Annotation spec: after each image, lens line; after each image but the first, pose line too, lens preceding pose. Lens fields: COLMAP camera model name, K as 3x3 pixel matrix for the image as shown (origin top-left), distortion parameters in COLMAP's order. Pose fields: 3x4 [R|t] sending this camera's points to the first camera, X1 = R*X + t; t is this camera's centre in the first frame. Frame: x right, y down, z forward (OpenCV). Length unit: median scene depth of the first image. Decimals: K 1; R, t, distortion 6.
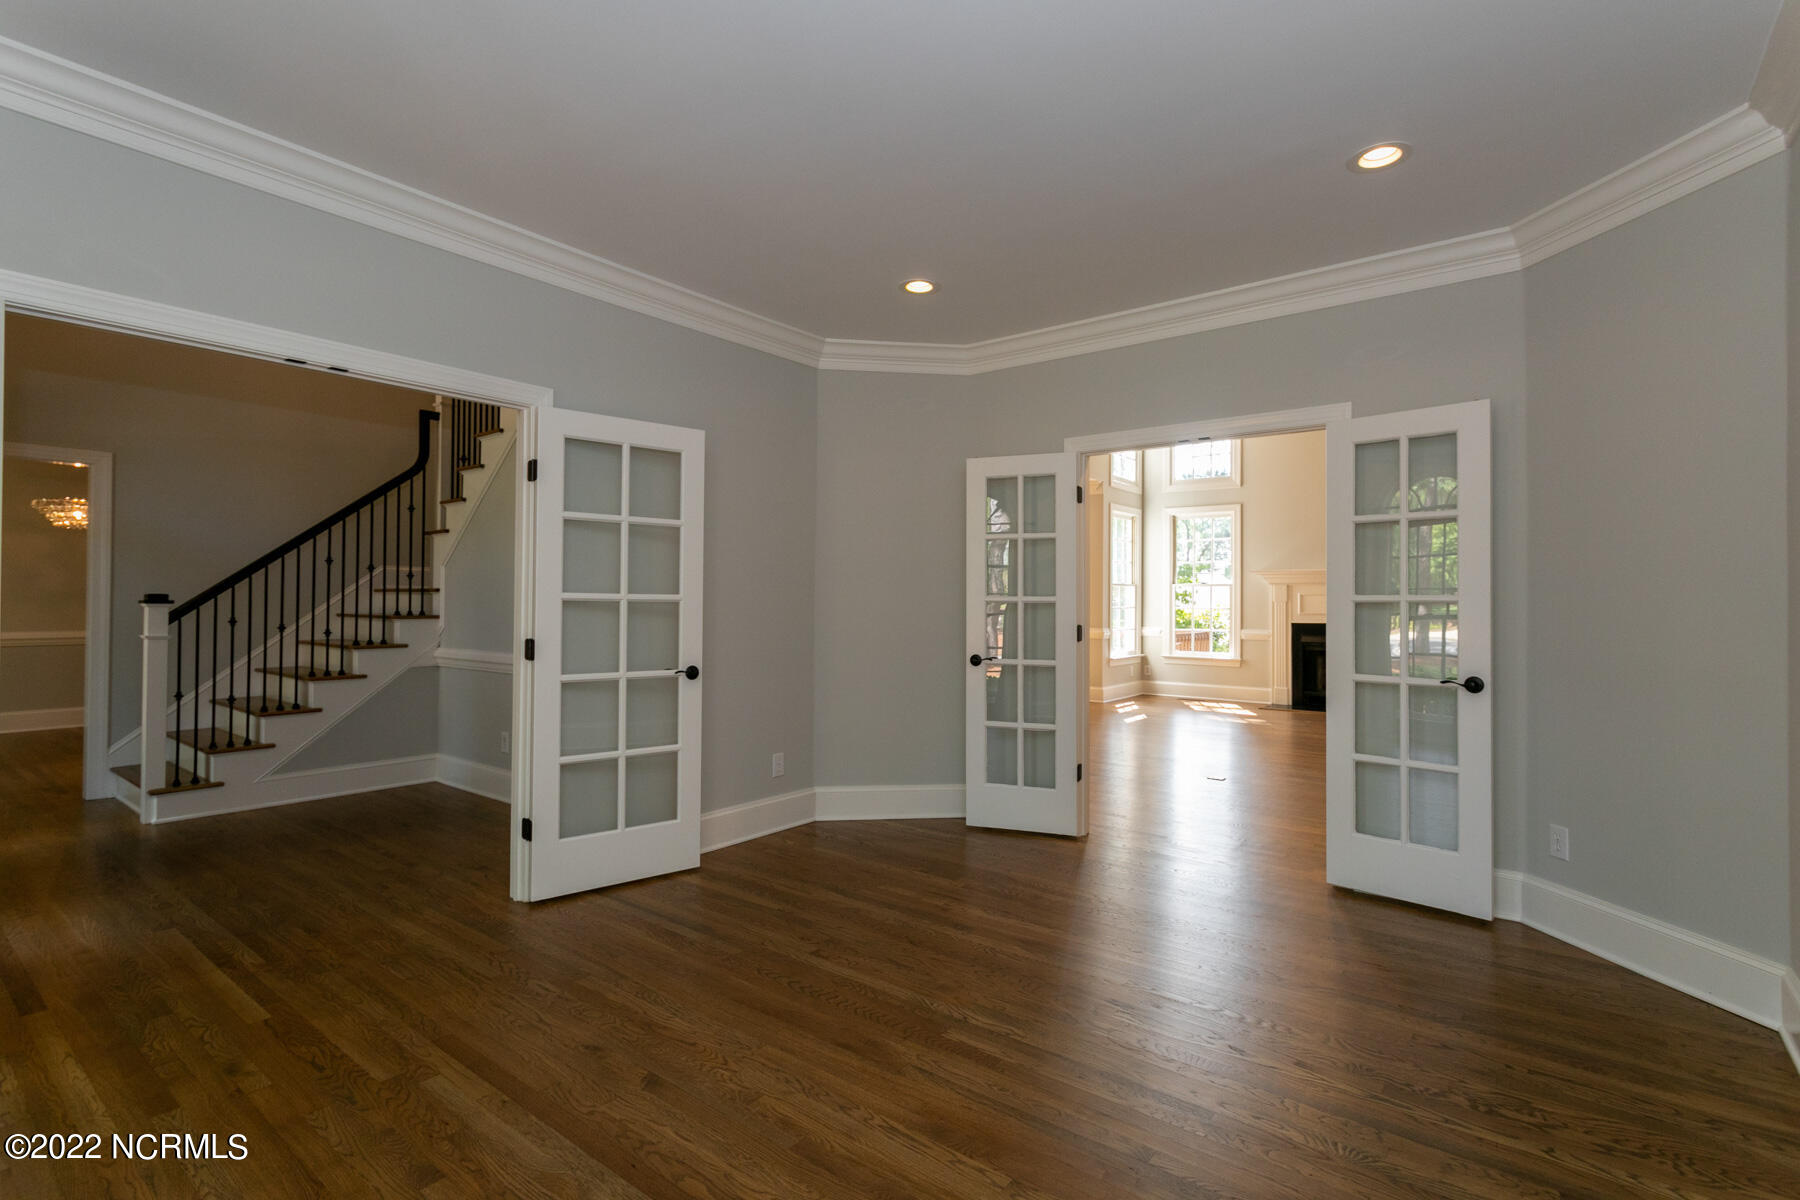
lens RADIAL K [[852.8, 0, 887.1], [0, 852.8, 600.4], [0, 0, 1]] dist [0.000468, 0.000073]
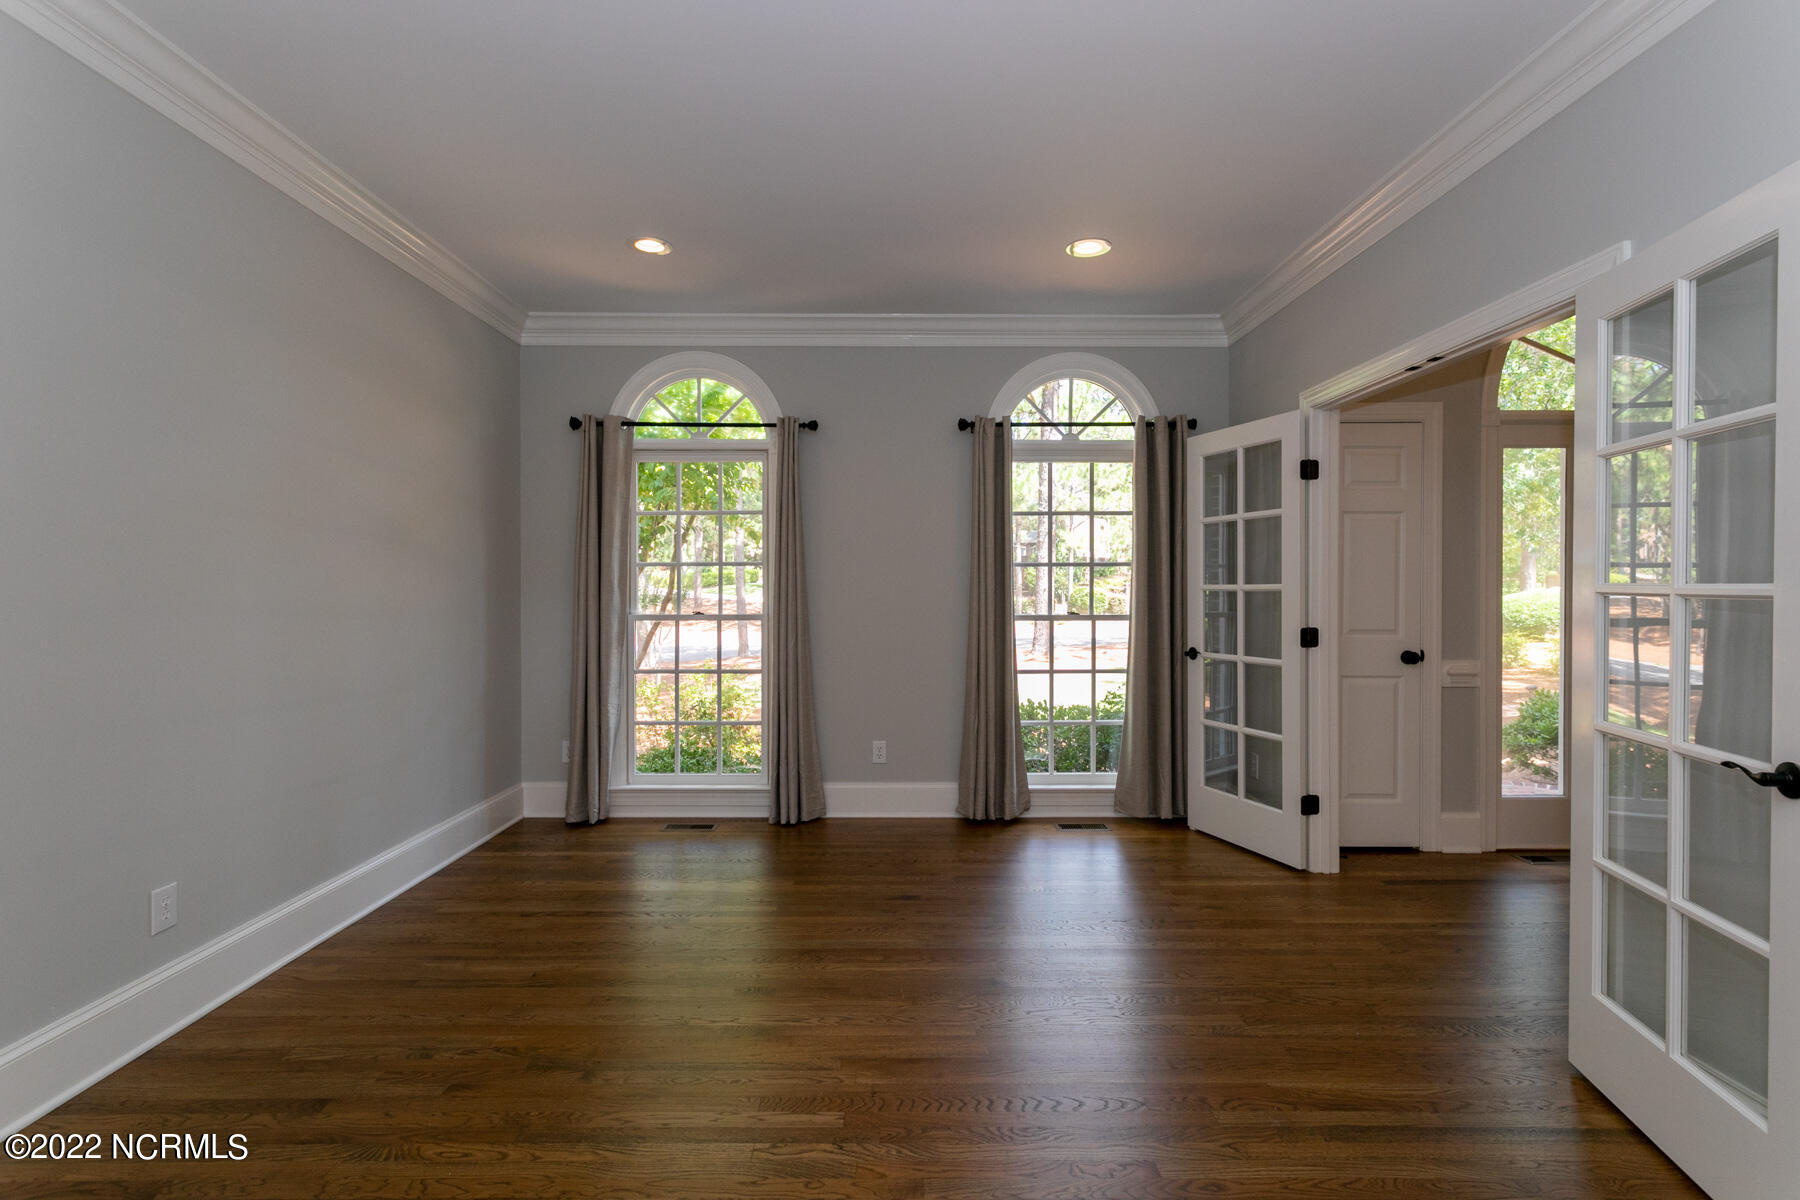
lens RADIAL K [[852.8, 0, 887.1], [0, 852.8, 600.4], [0, 0, 1]] dist [0.000468, 0.000073]
pose [[-0.788008, 0.002734, -0.615659, 0.533004], [-0.003095, 0.999960, 0.008401, 0.007718], [0.615657, 0.008525, -0.787968, 1.659724]]
